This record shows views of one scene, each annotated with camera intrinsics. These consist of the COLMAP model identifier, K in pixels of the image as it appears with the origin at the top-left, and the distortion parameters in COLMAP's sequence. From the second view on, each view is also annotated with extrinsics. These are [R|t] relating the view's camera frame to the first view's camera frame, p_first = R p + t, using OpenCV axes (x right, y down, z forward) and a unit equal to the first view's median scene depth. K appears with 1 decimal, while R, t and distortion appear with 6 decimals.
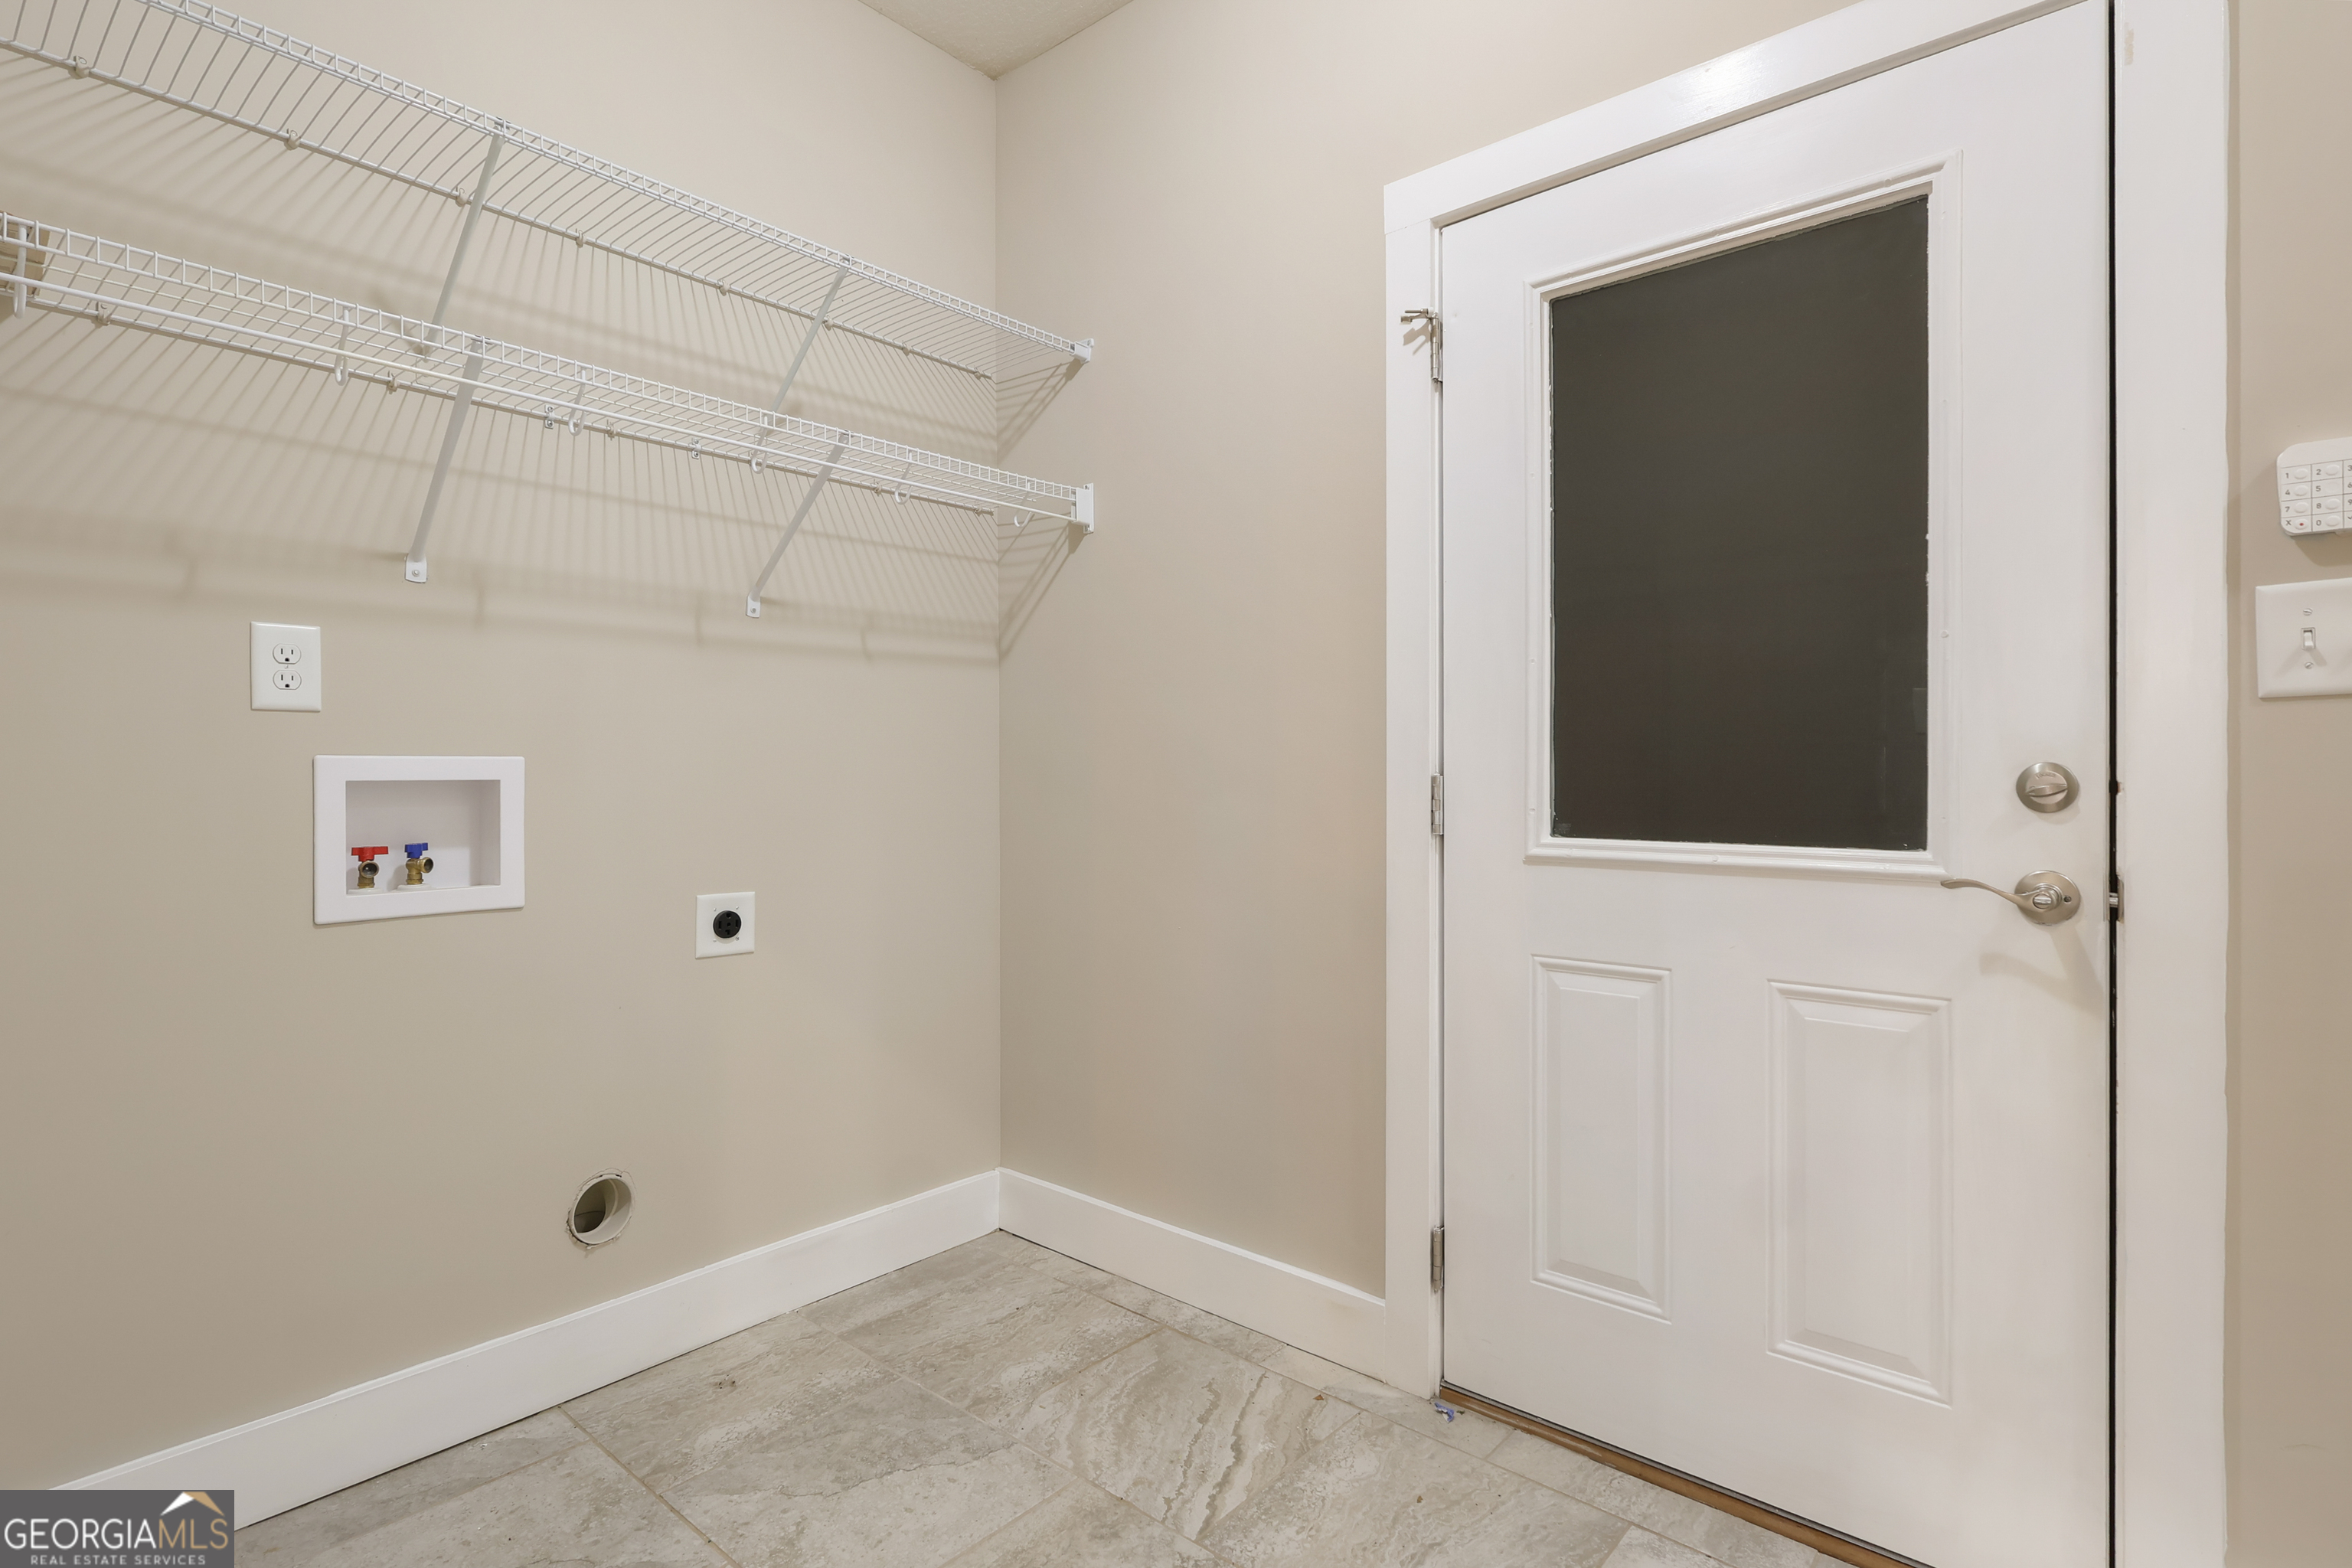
lens RADIAL K [[1175.9, 0, 1162.7], [0, 1175.9, 777.1], [0, 0, 1]] dist [-0.001105, -0.000060]
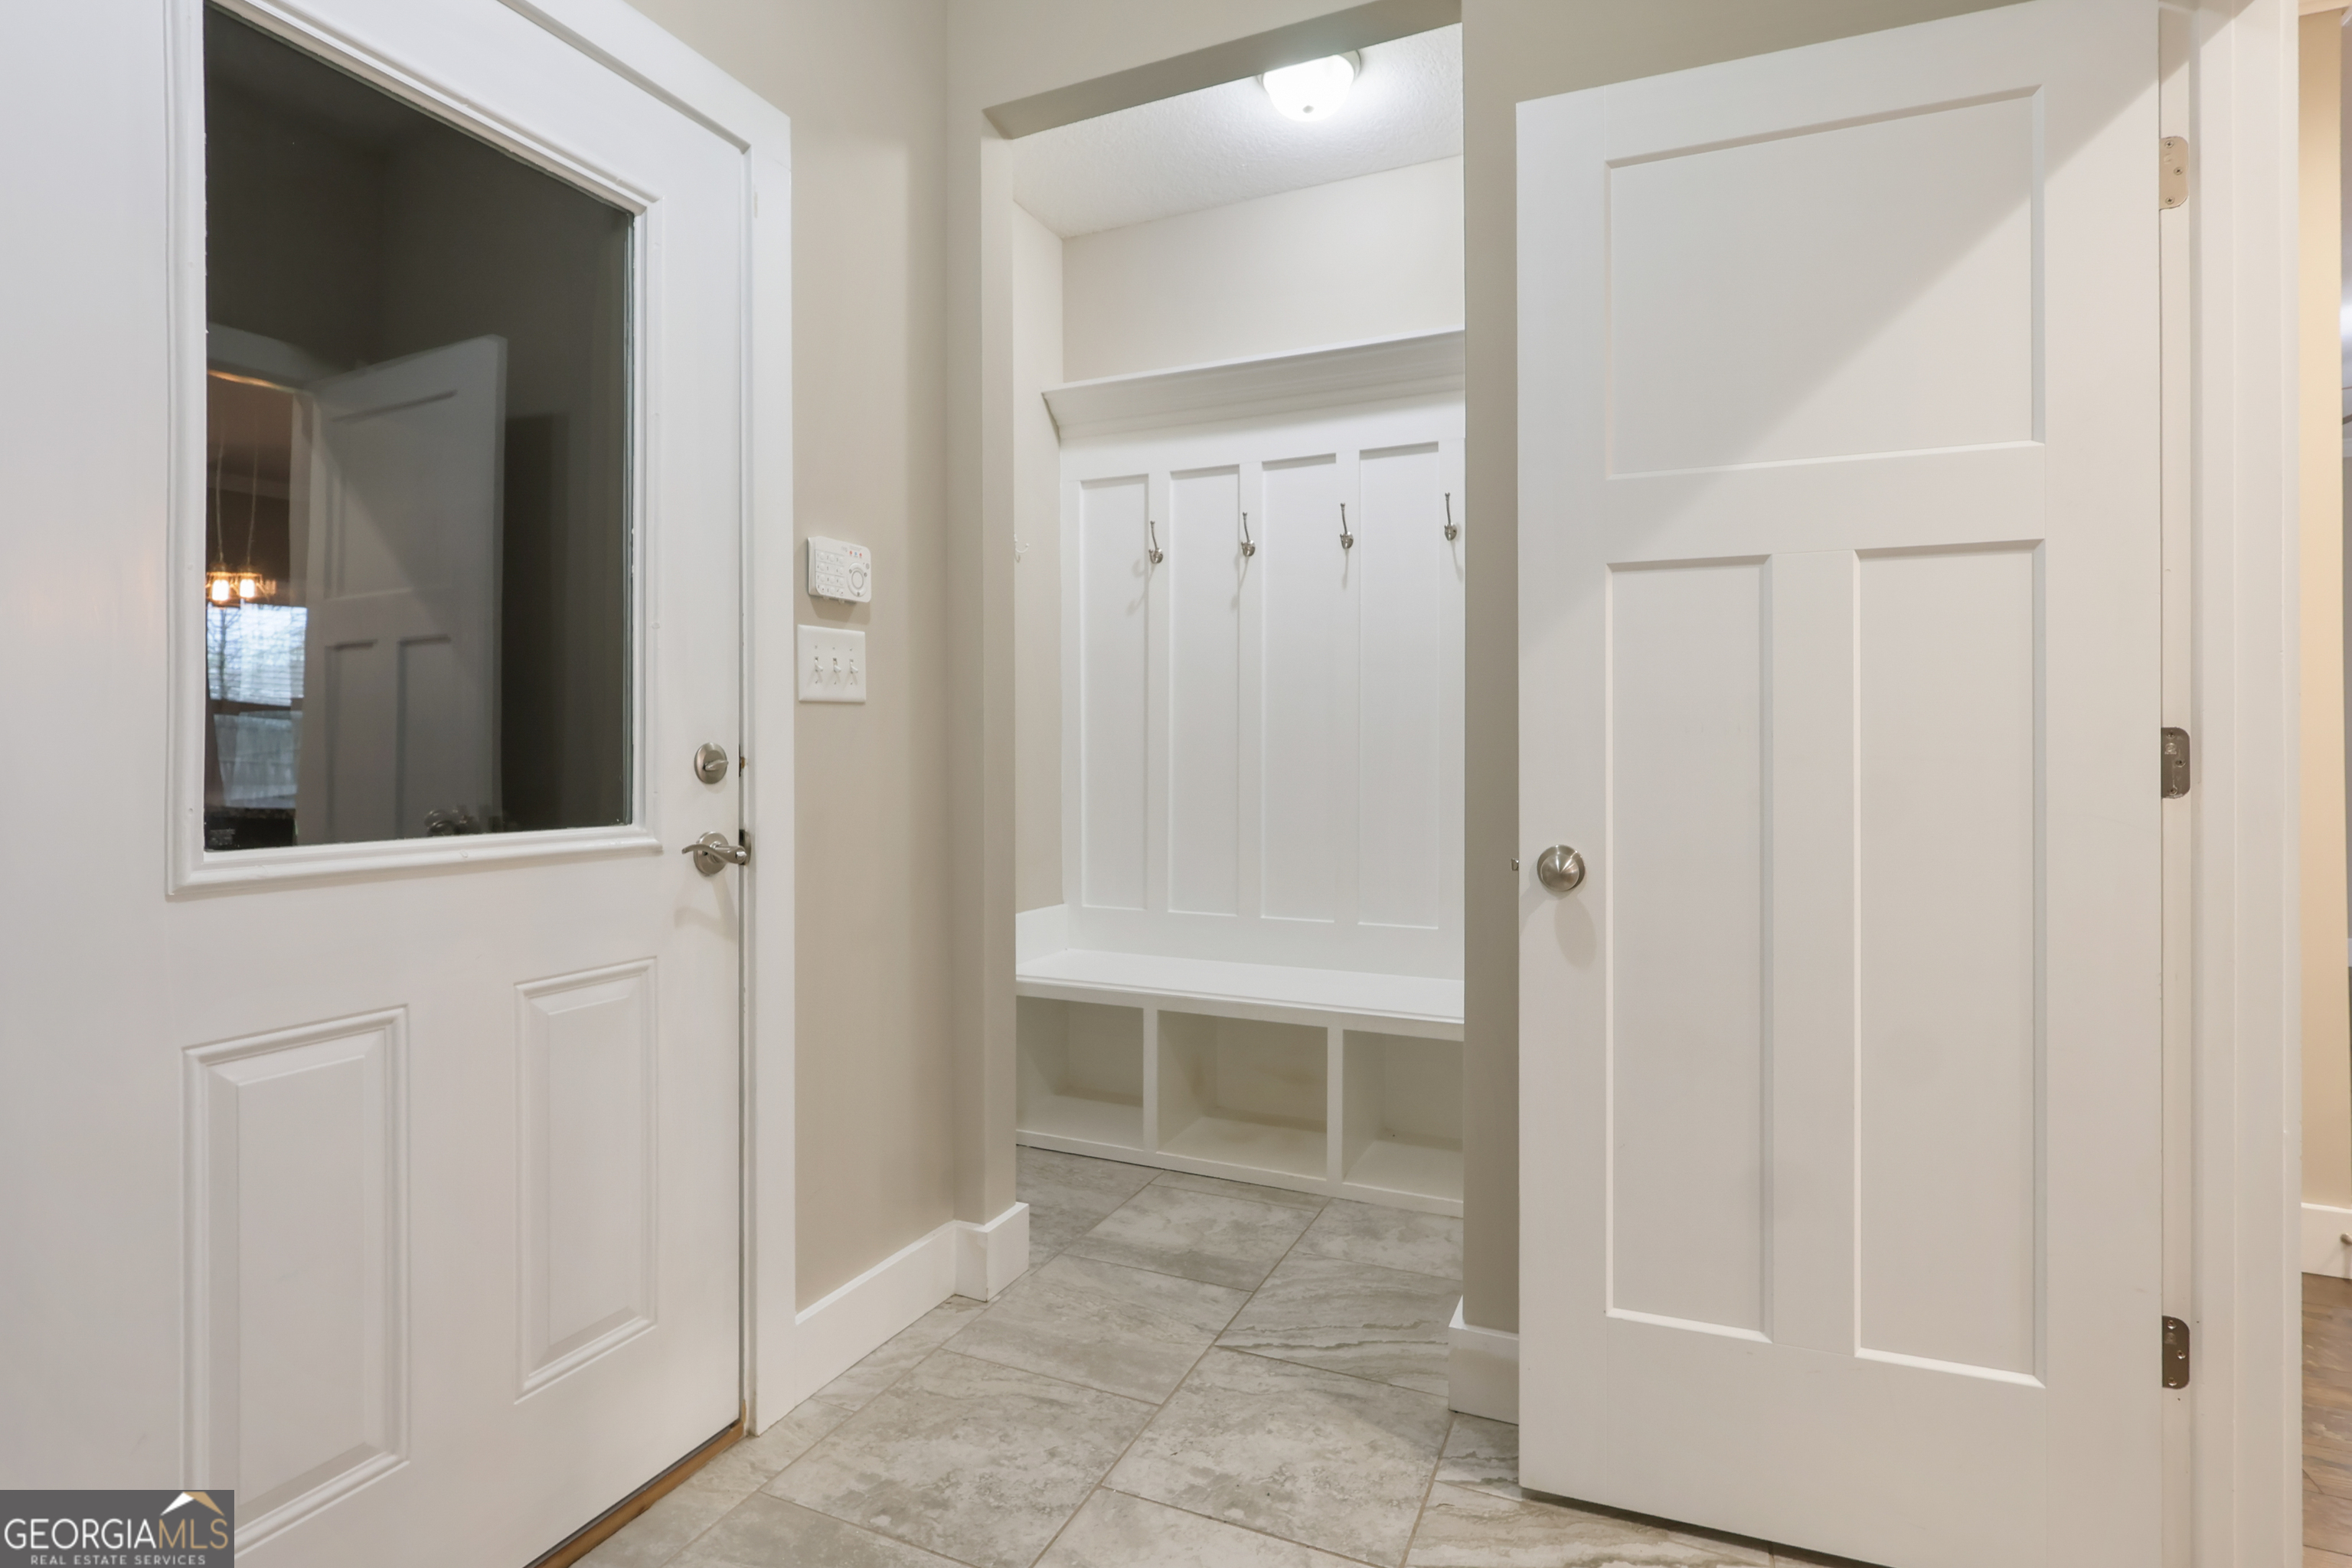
lens RADIAL K [[1163.9, 0, 1176.4], [0, 1163.9, 754.4], [0, 0, 1]] dist [0.003679, 0.000297]
pose [[-0.287647, -0.000442, 0.957736, -0.523444], [0.006613, 0.999975, 0.002448, -0.000274], [-0.957714, 0.007037, -0.287637, 0.851160]]
